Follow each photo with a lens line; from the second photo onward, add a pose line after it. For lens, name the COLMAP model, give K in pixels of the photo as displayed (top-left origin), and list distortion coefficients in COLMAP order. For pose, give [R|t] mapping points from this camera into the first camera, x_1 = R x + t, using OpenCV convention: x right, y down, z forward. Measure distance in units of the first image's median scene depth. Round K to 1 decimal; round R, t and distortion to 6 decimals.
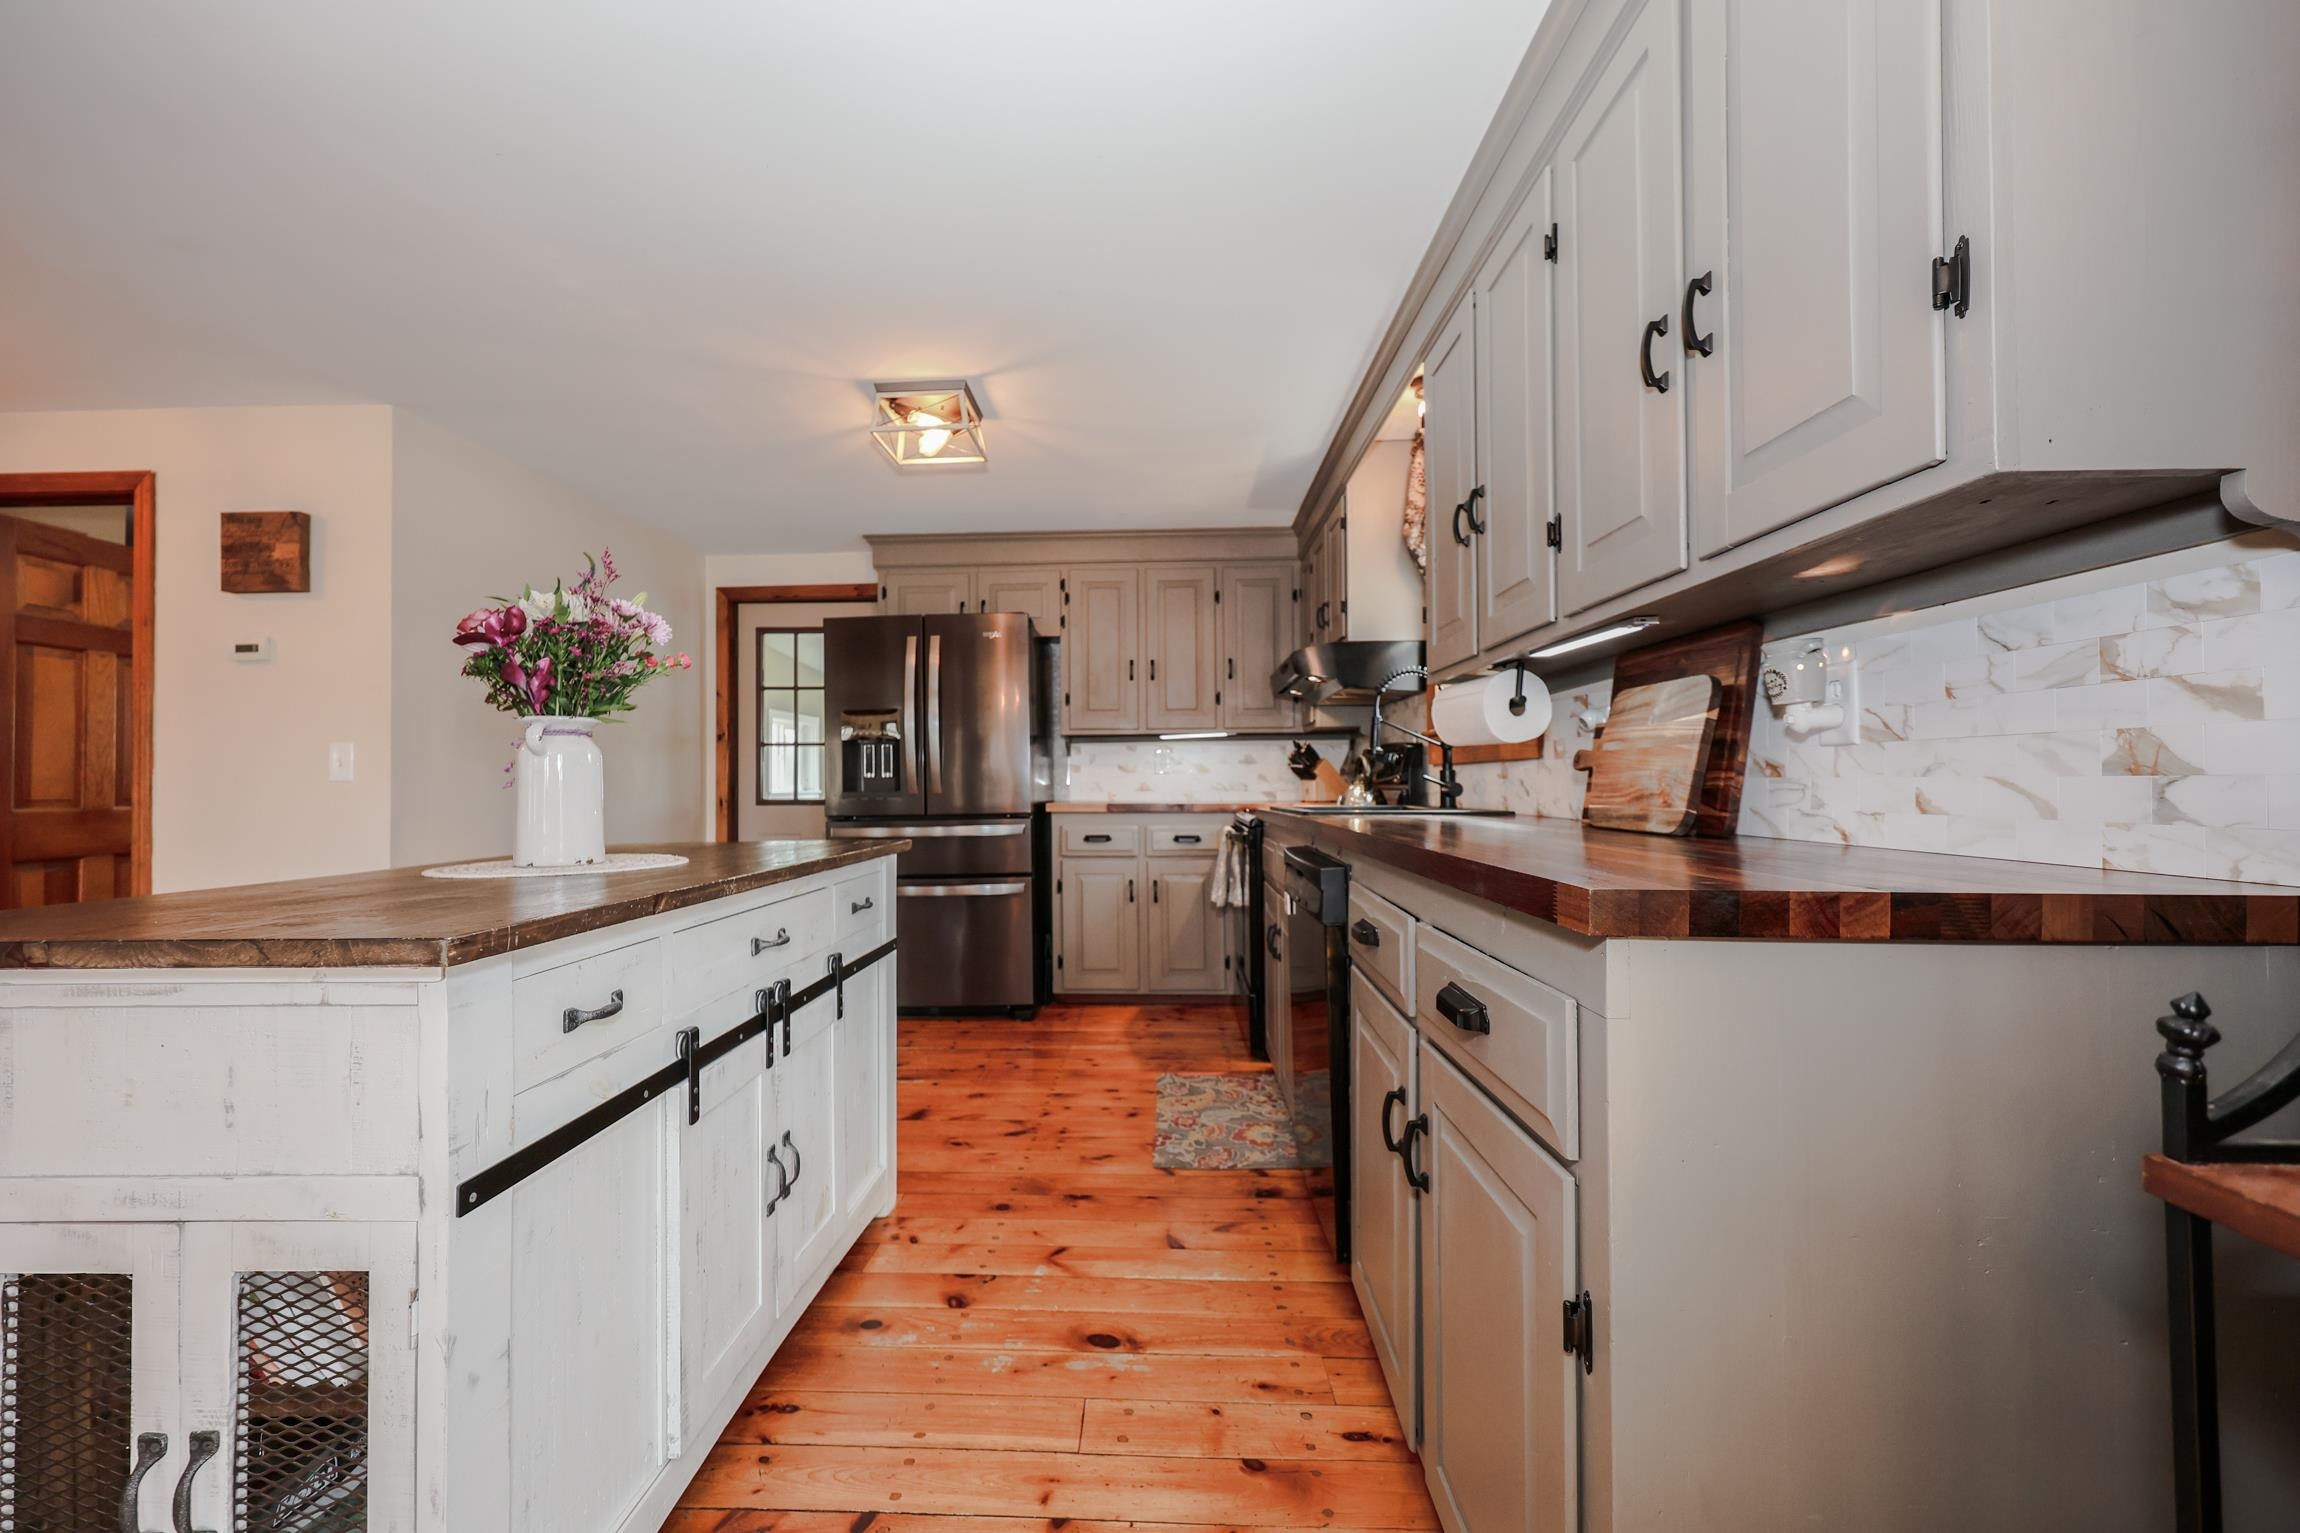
lens RADIAL K [[948.8, 0, 1133.0], [0, 948.8, 766.6], [0, 0, 1]] dist [0.006496, 0.000455]
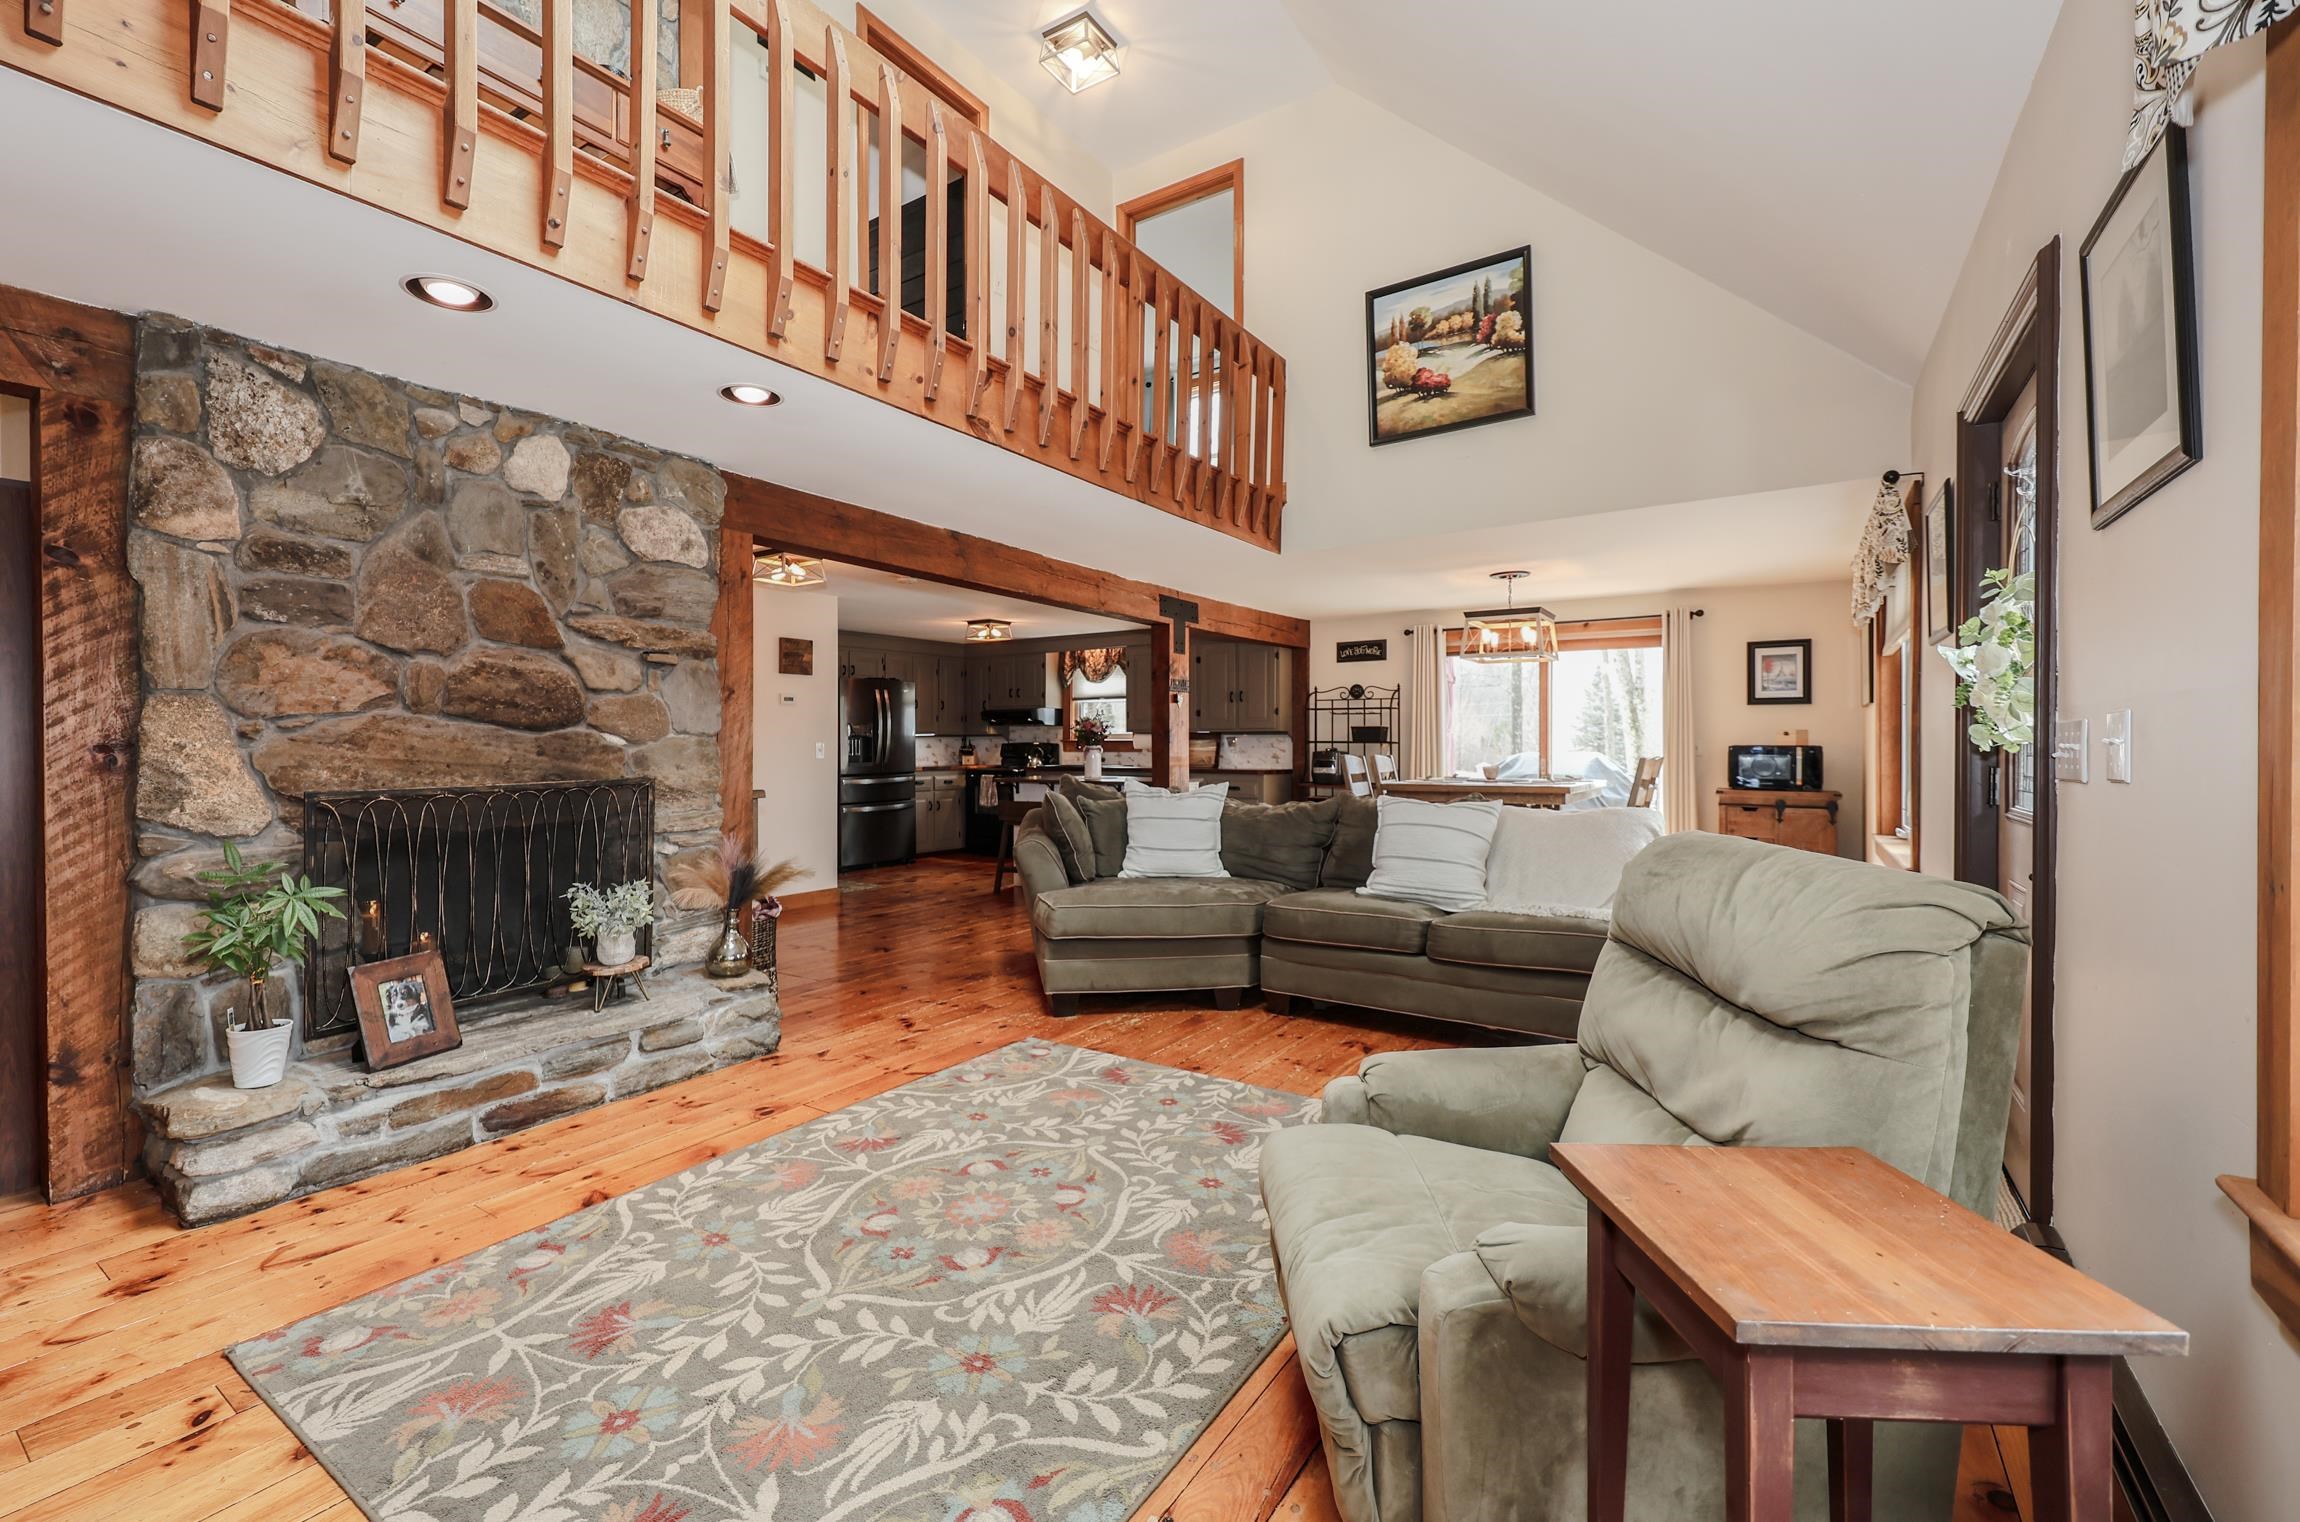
lens RADIAL K [[977.2, 0, 1138.9], [0, 977.2, 740.1], [0, 0, 1]] dist [0.000678, 0.000330]
pose [[0.523391, 0.011917, 0.852009, -2.065262], [-0.017818, 0.999837, -0.003039, -0.030351], [-0.851906, -0.013590, 0.523518, -0.759299]]
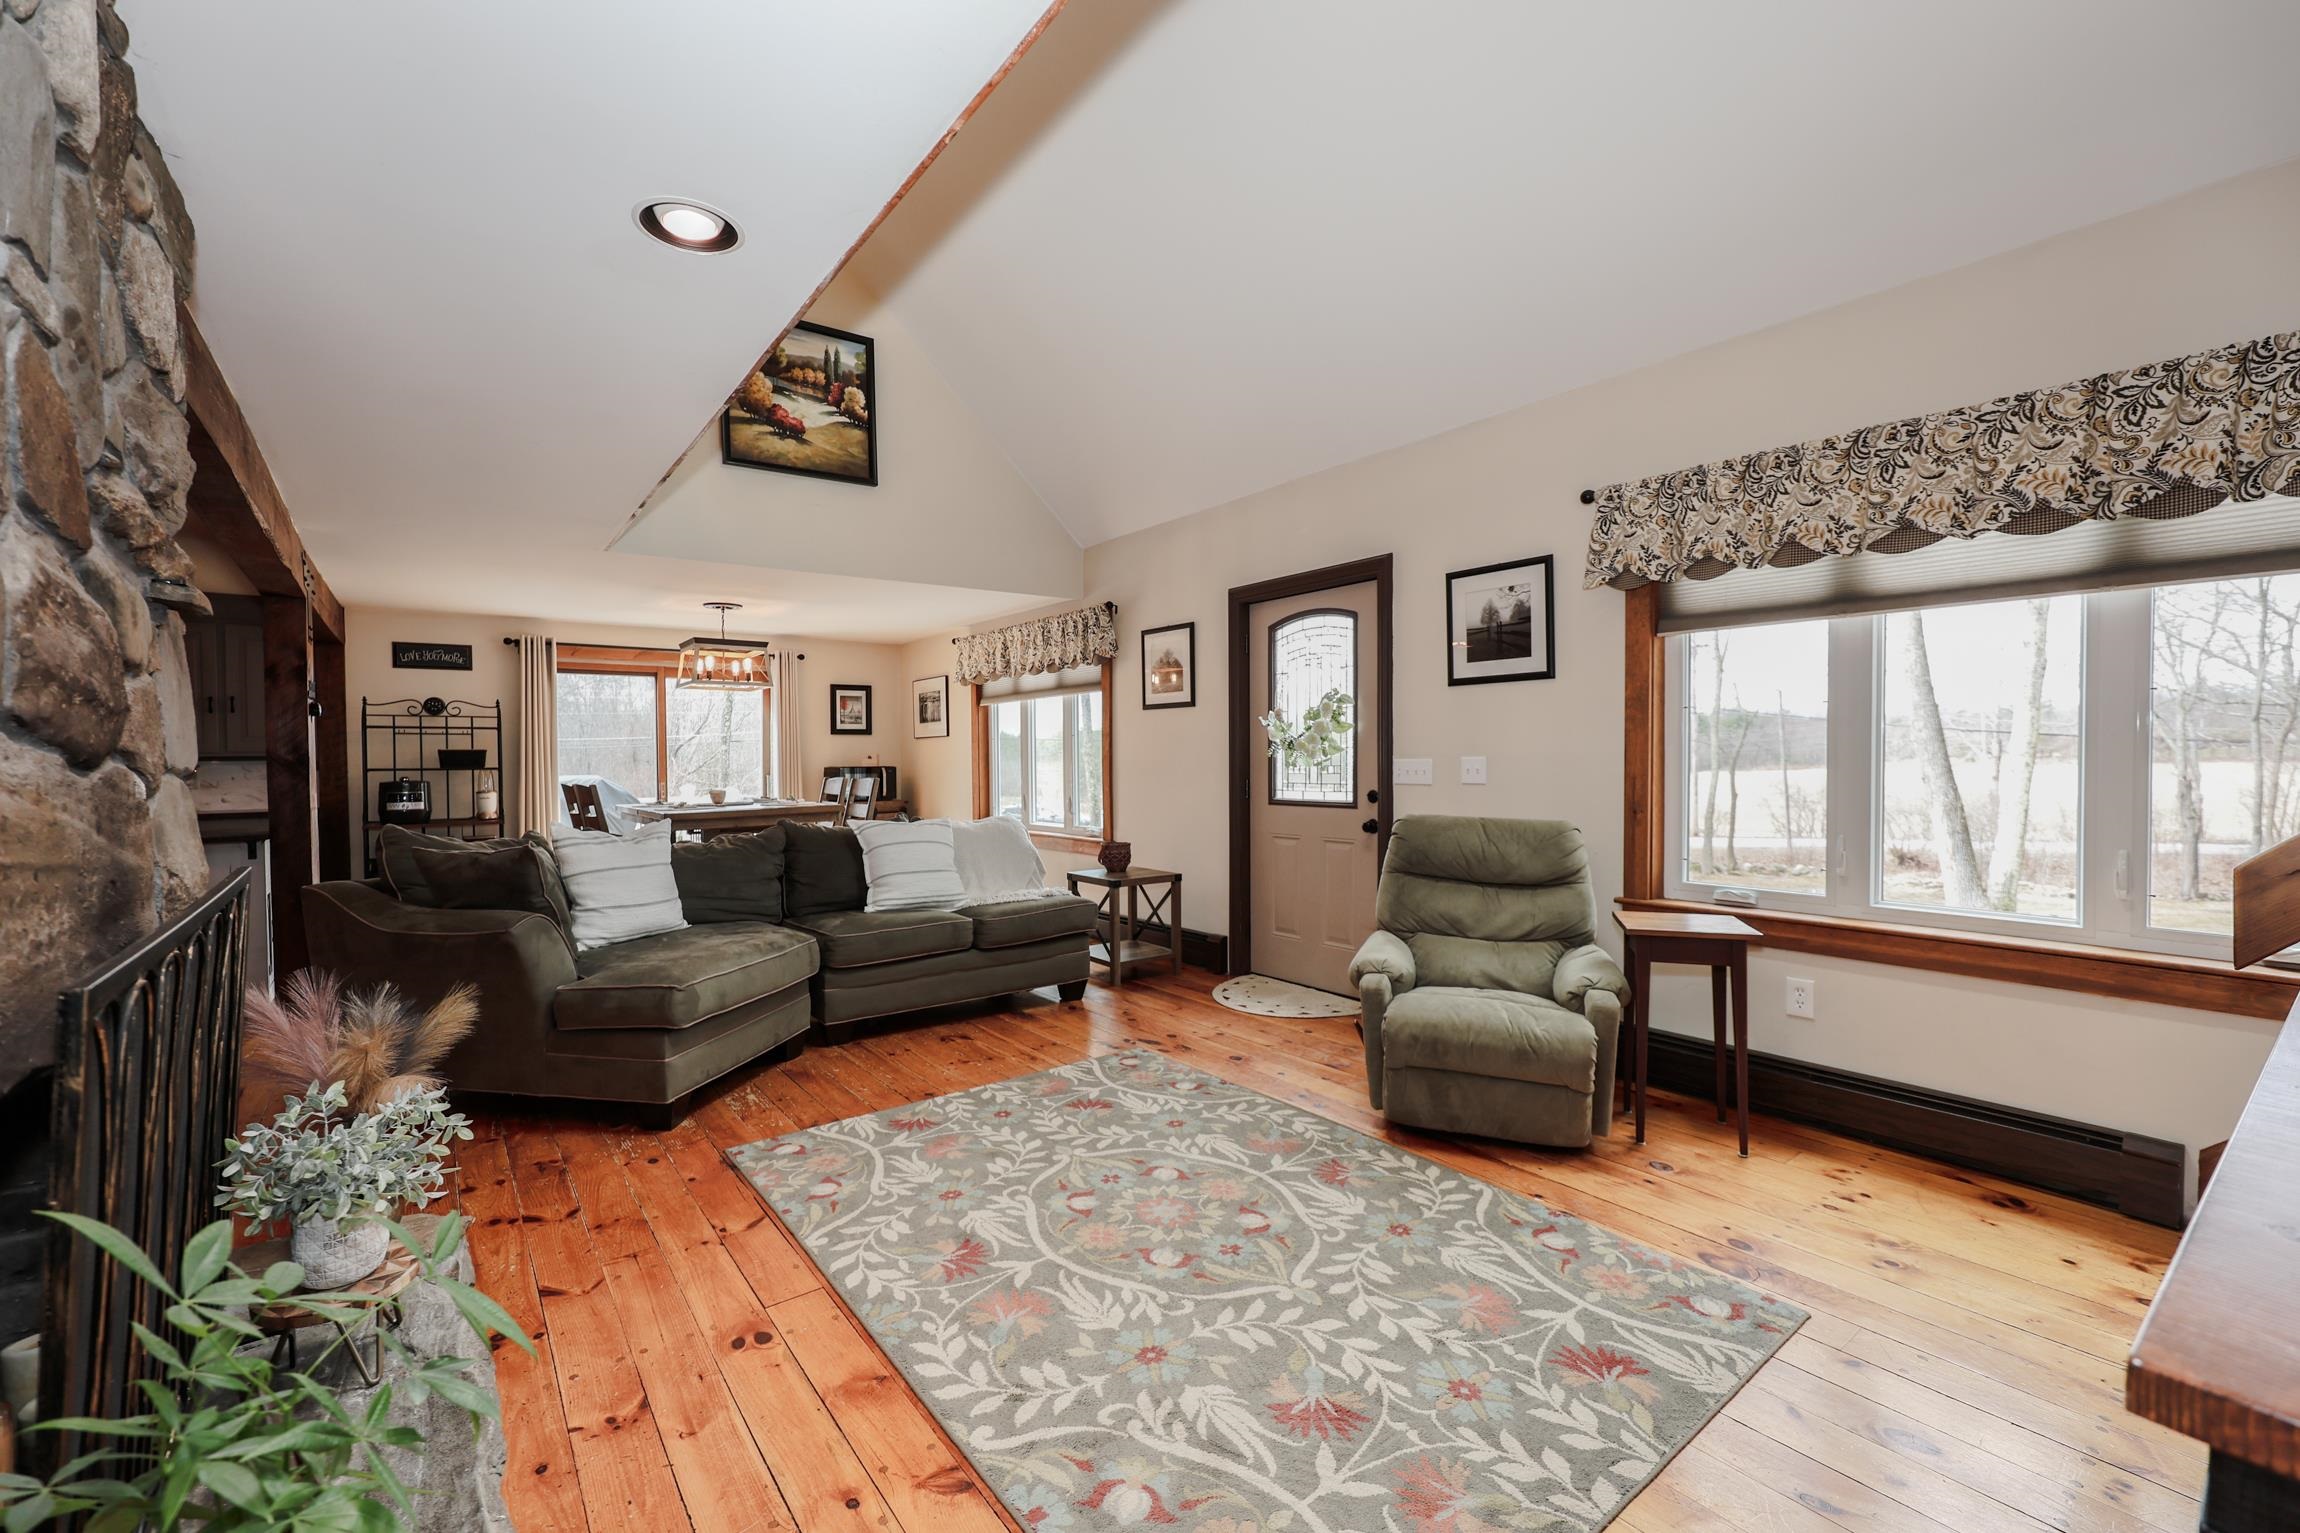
lens RADIAL K [[948.8, 0, 1130.8], [0, 948.8, 769.2], [0, 0, 1]] dist [0.006496, 0.000455]
pose [[-0.636305, 0.003665, 0.771429, -2.074009], [0.002634, 0.999993, -0.002578, -0.033398], [-0.771433, 0.000392, -0.636311, 0.174423]]
